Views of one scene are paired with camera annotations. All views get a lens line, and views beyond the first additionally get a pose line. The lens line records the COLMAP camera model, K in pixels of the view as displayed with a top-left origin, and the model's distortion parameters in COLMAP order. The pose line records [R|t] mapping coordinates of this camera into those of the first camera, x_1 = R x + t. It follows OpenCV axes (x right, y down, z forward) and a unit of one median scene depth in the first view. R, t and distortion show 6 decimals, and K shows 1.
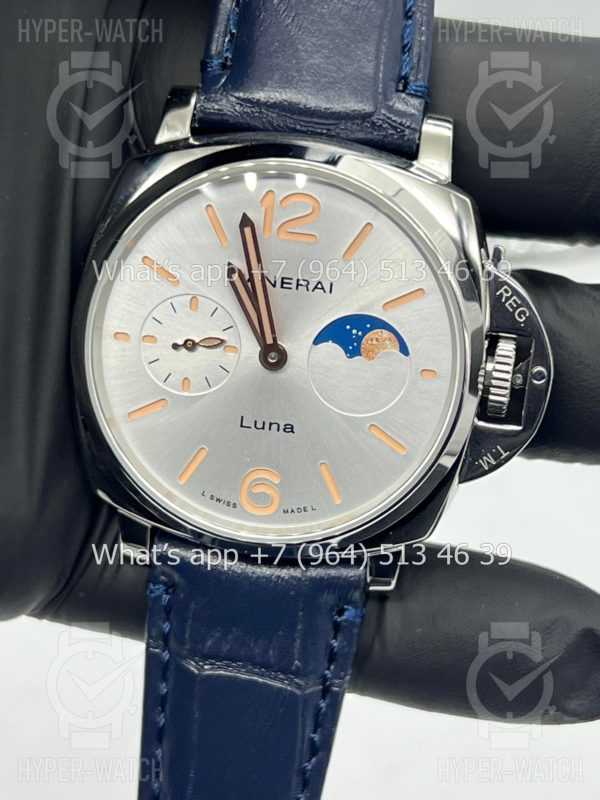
lens RADIAL K [[1795.2, 0, 300.0], [0, 1795.2, 400.0], [0, 0, 1]] dist [0.273716, -0.339479]
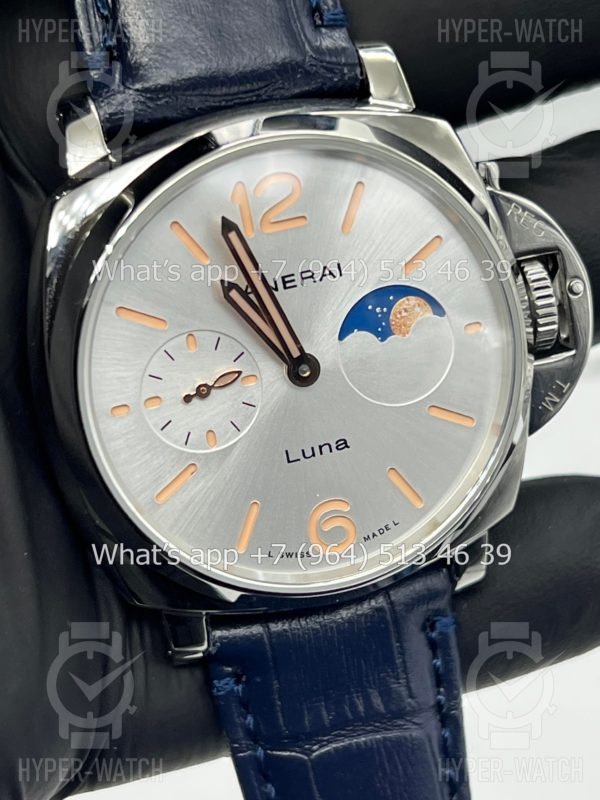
lens RADIAL K [[1795.2, 0, 300.0], [0, 1795.2, 400.0], [0, 0, 1]] dist [0.273716, -0.339479]
pose [[0.896613, -0.342143, 0.281109, -0.254895], [0.338028, 0.938915, 0.064615, -0.065172], [-0.286045, 0.037088, 0.957498, 0.198108]]
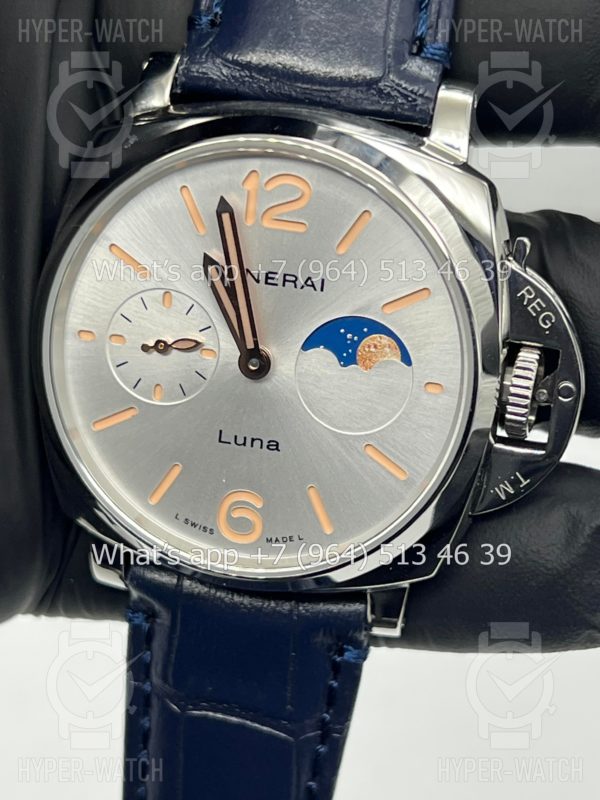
lens RADIAL K [[1795.2, 0, 300.0], [0, 1795.2, 400.0], [0, 0, 1]] dist [0.273716, -0.339479]
pose [[0.994799, 0.025459, -0.098624, 0.091919], [-0.022259, 0.999194, 0.033409, -0.035541], [0.099395, -0.031040, 0.994564, 0.140156]]
